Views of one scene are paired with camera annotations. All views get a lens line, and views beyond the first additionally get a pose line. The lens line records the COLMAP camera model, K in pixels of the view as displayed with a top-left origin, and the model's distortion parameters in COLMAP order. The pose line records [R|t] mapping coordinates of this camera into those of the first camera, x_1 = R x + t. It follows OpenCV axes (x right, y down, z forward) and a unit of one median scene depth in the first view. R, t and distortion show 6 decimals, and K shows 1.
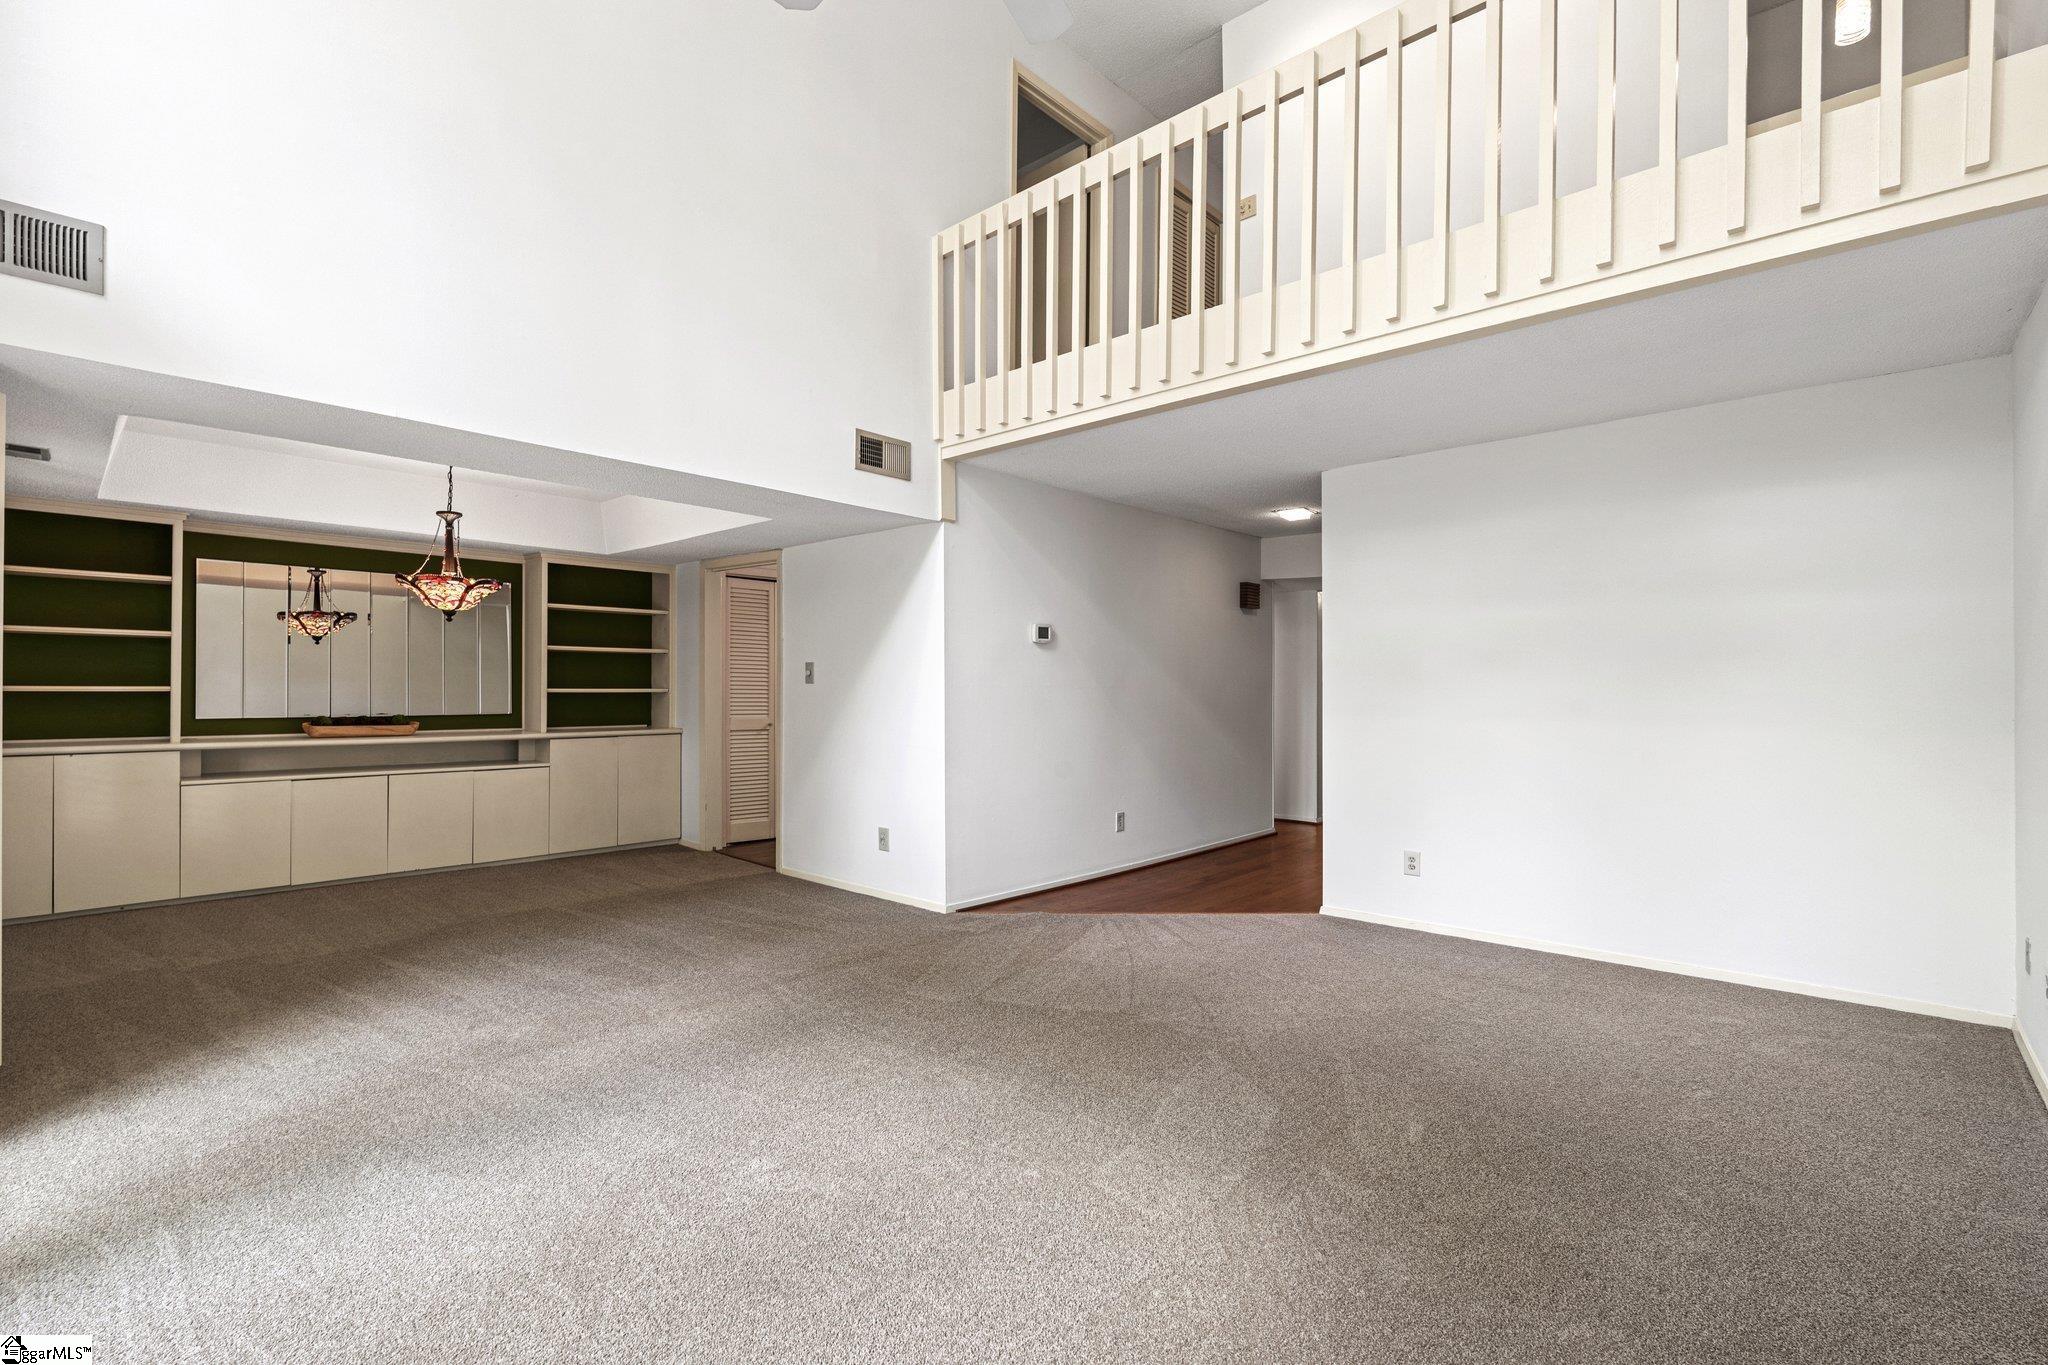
lens RADIAL K [[895.1, 0, 1005.0], [0, 895.1, 681.9], [0, 0, 1]] dist [-0.008454, -0.000092]
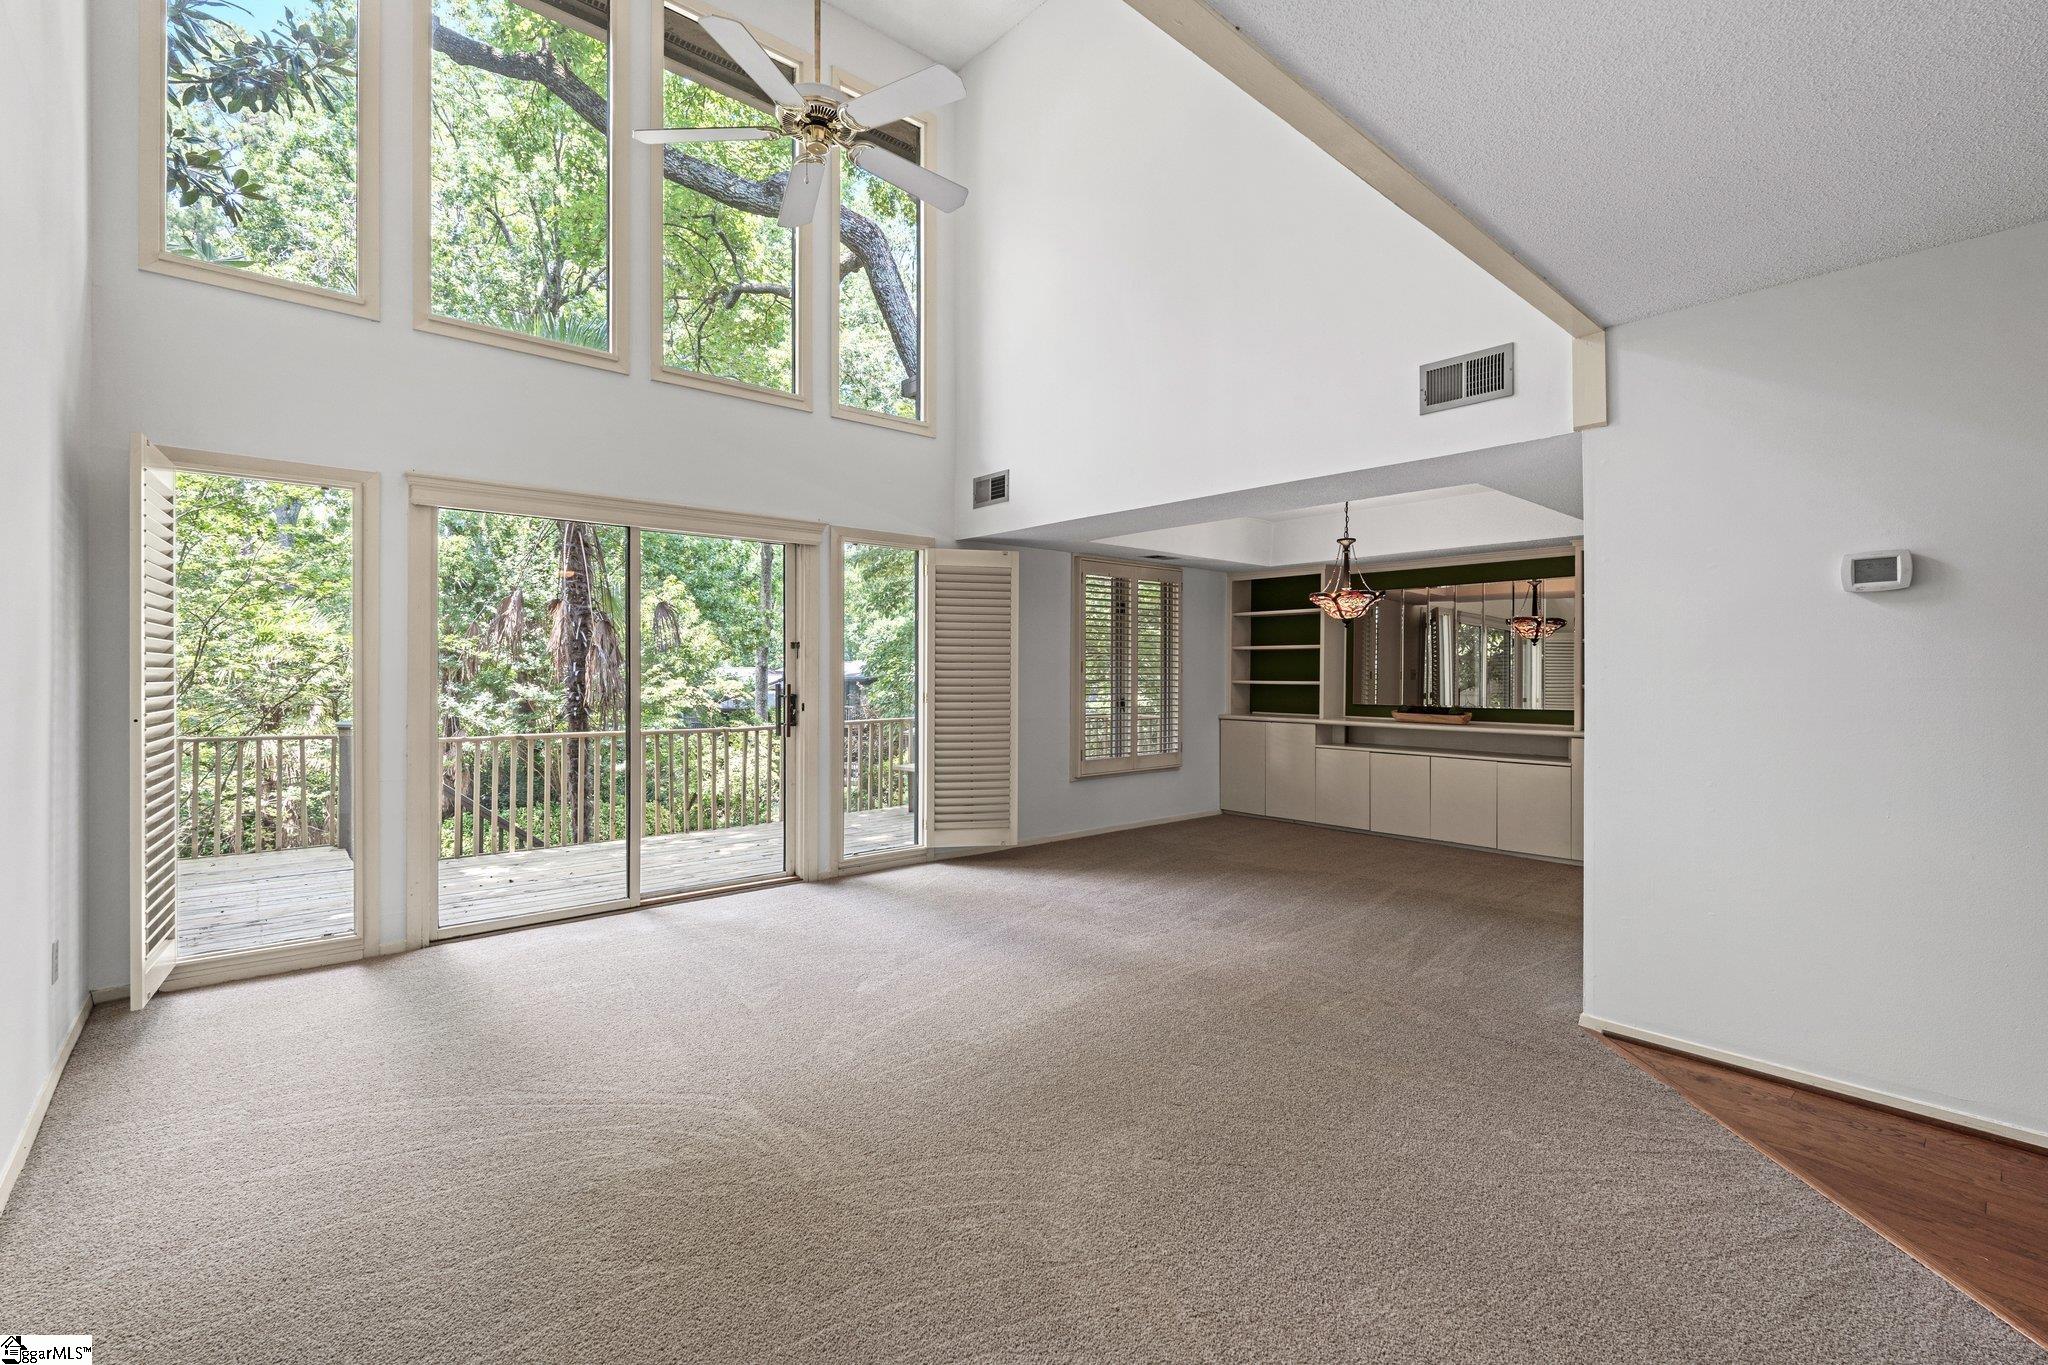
lens RADIAL K [[895.1, 0, 1015.5], [0, 895.1, 676.7], [0, 0, 1]] dist [-0.008454, -0.000092]
pose [[-0.100980, -0.004954, -0.994876, 0.638852], [0.003136, 0.999981, -0.005298, 0.004219], [0.994884, -0.003654, -0.100962, 0.663596]]
